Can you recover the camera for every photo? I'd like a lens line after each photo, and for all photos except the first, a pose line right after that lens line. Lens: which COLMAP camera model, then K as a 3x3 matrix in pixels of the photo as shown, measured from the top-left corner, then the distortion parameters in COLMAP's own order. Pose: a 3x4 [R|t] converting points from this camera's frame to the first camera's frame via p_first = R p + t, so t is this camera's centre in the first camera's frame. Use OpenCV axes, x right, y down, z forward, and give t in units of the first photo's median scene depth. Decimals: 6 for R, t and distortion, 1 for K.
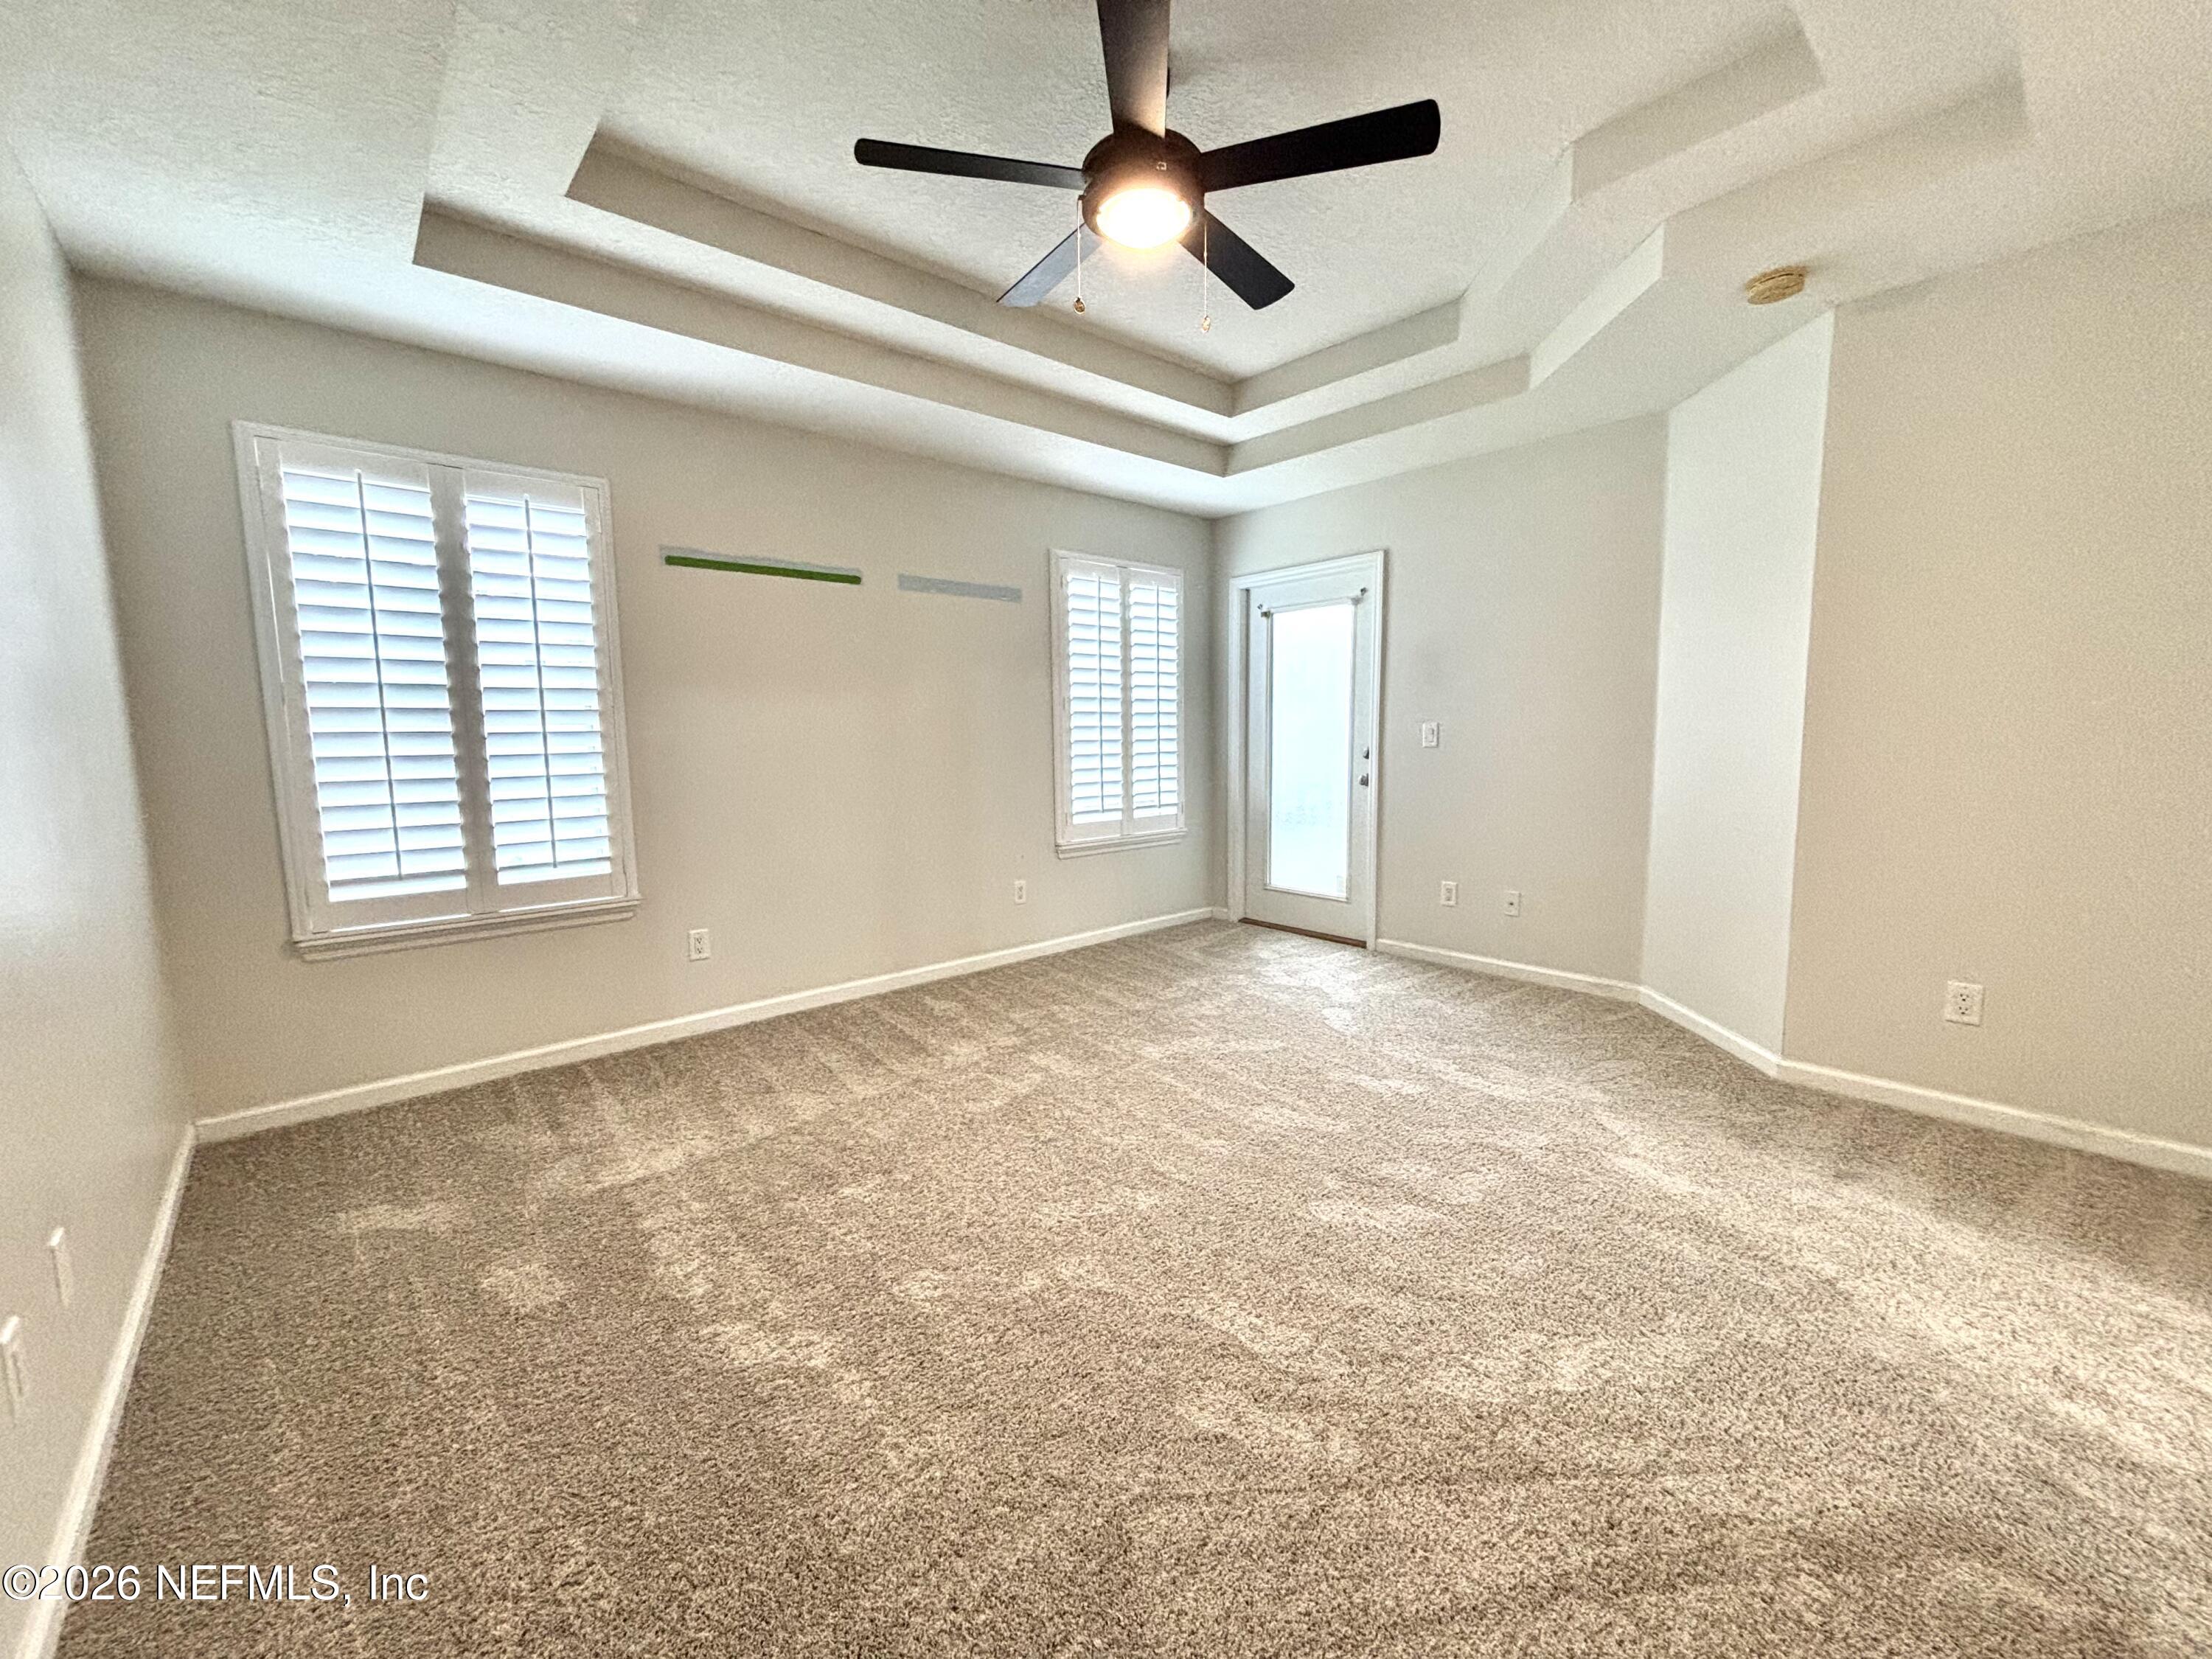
lens RADIAL K [[892.1, 0, 1101.1], [0, 892.1, 830.0], [0, 0, 1]] dist [0.001987, 0.000287]
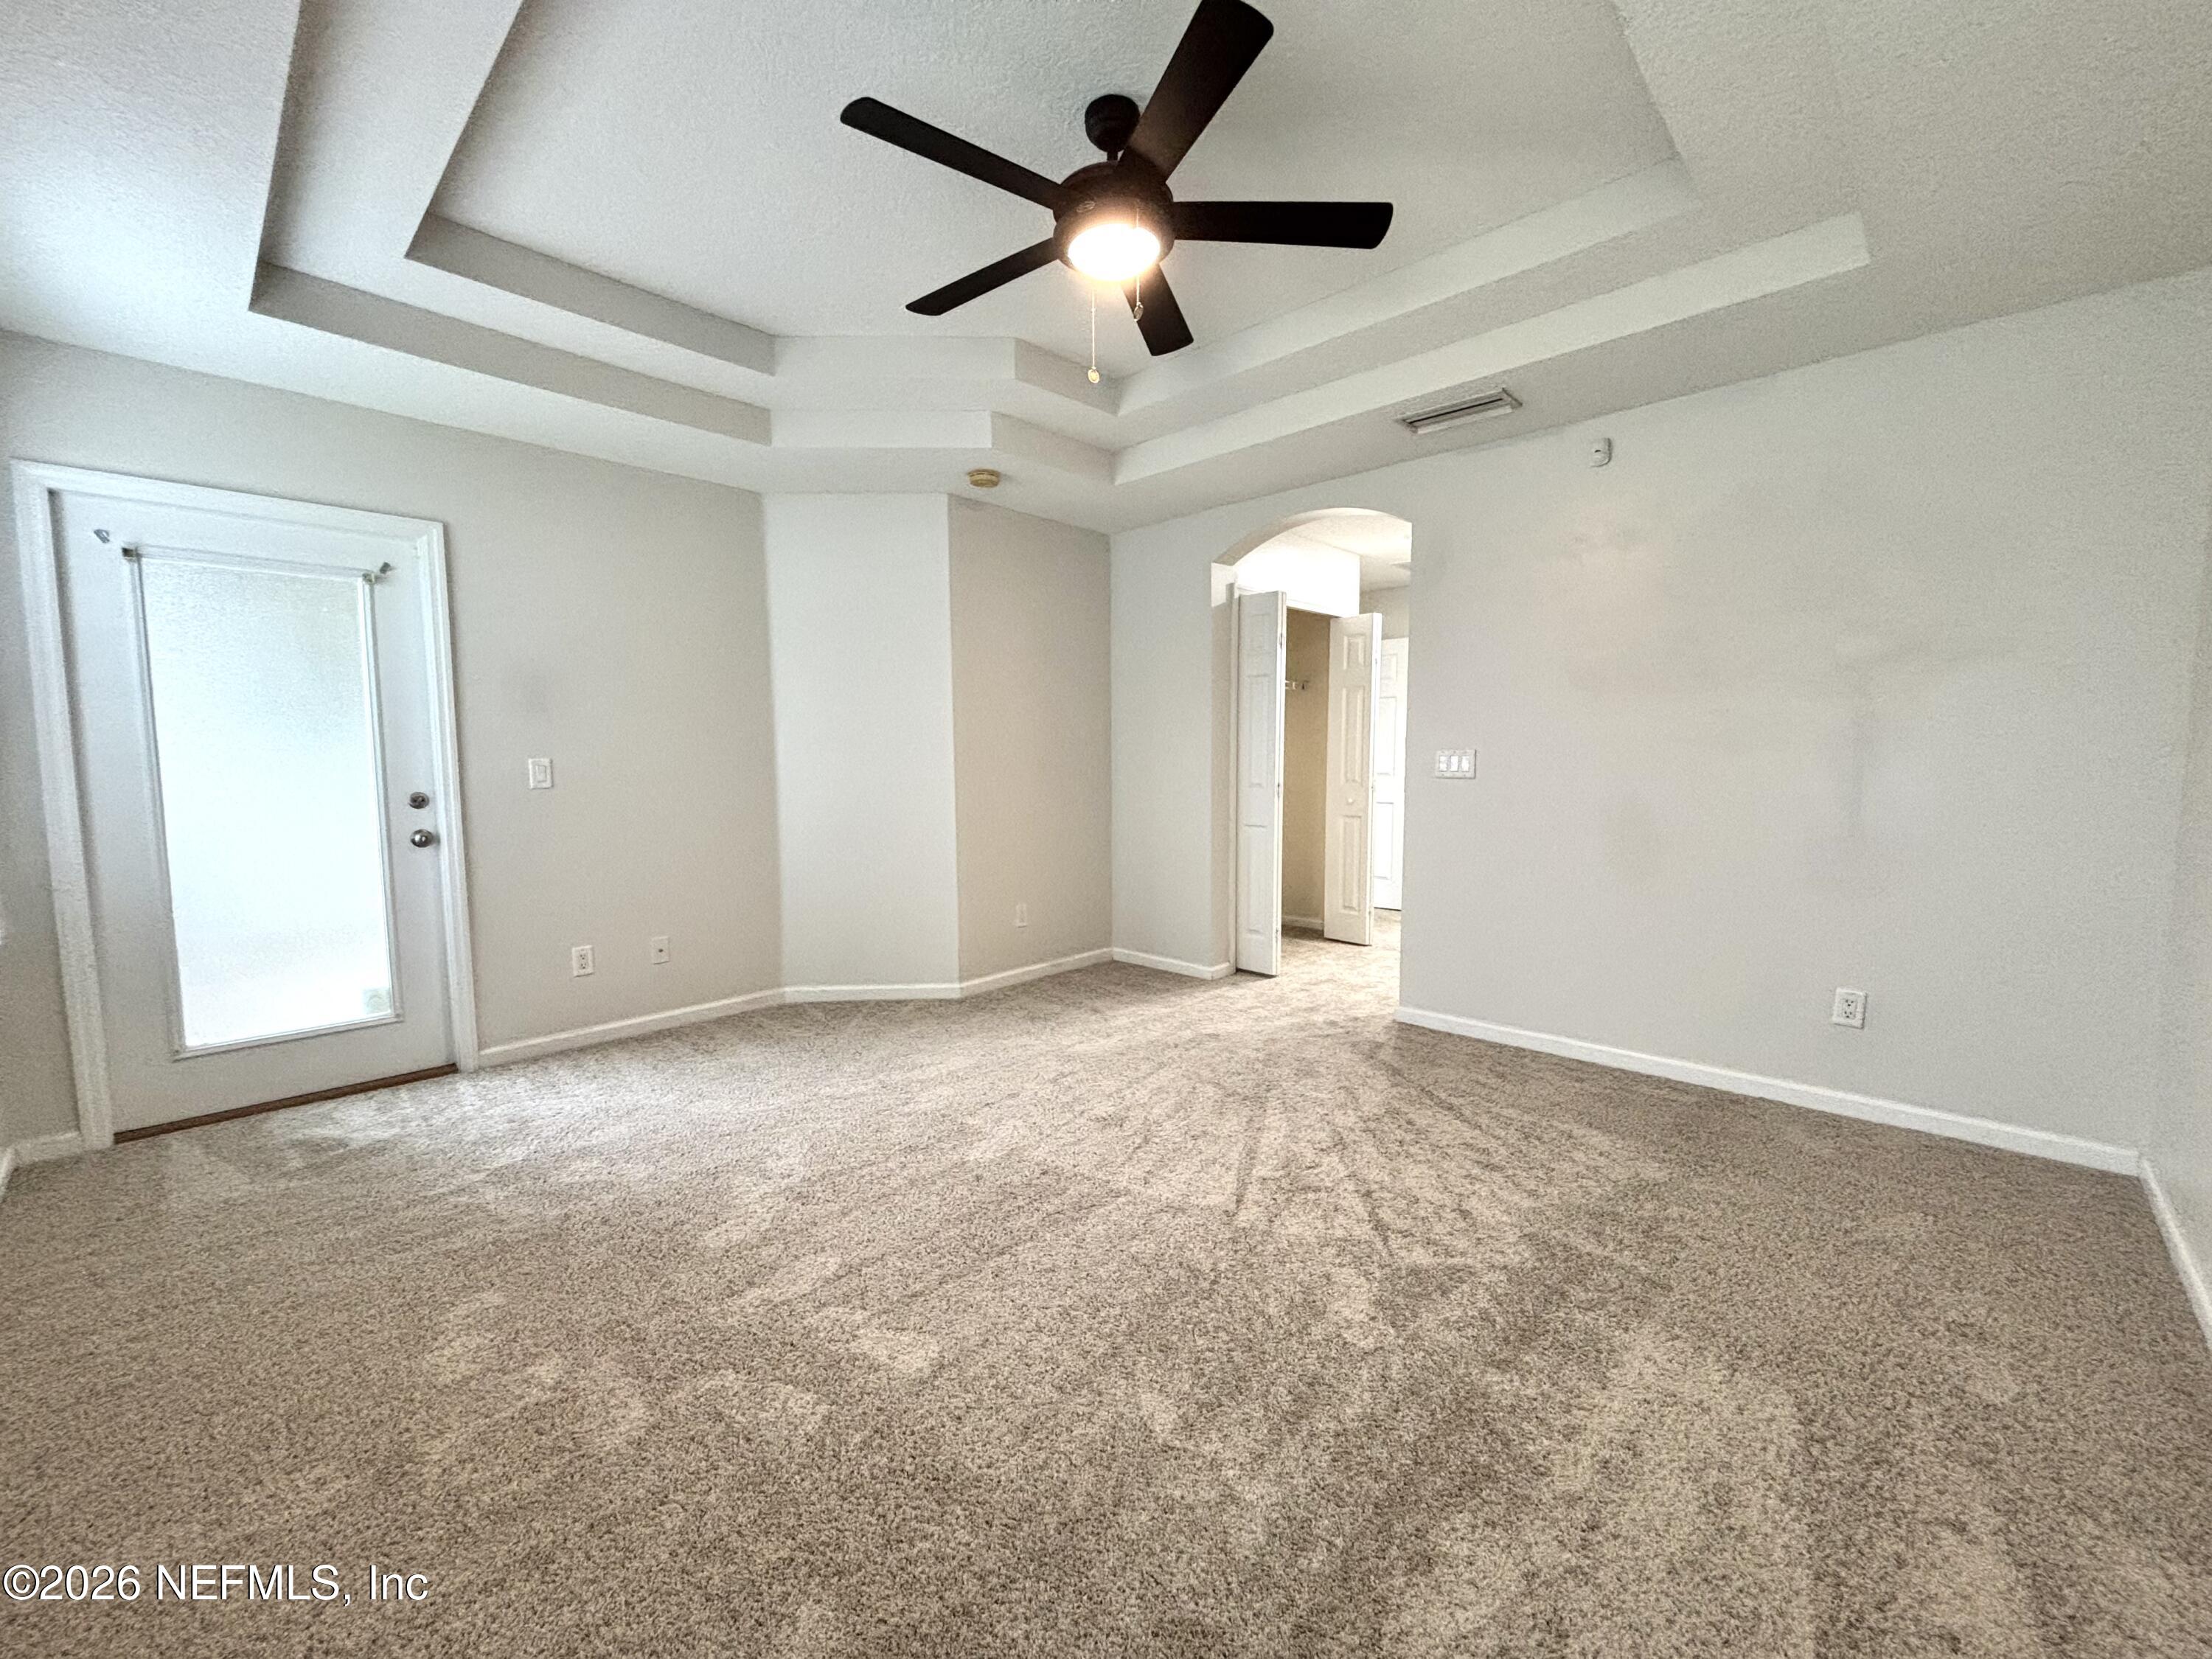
lens RADIAL K [[886.9, 0, 1102.2], [0, 886.9, 831.1], [0, 0, 1]] dist [0.002770, 0.000804]
pose [[-0.081913, -0.070705, 0.994128, -0.528017], [0.119608, 0.989574, 0.080237, -0.064767], [-0.989436, 0.125478, -0.072602, 0.618575]]
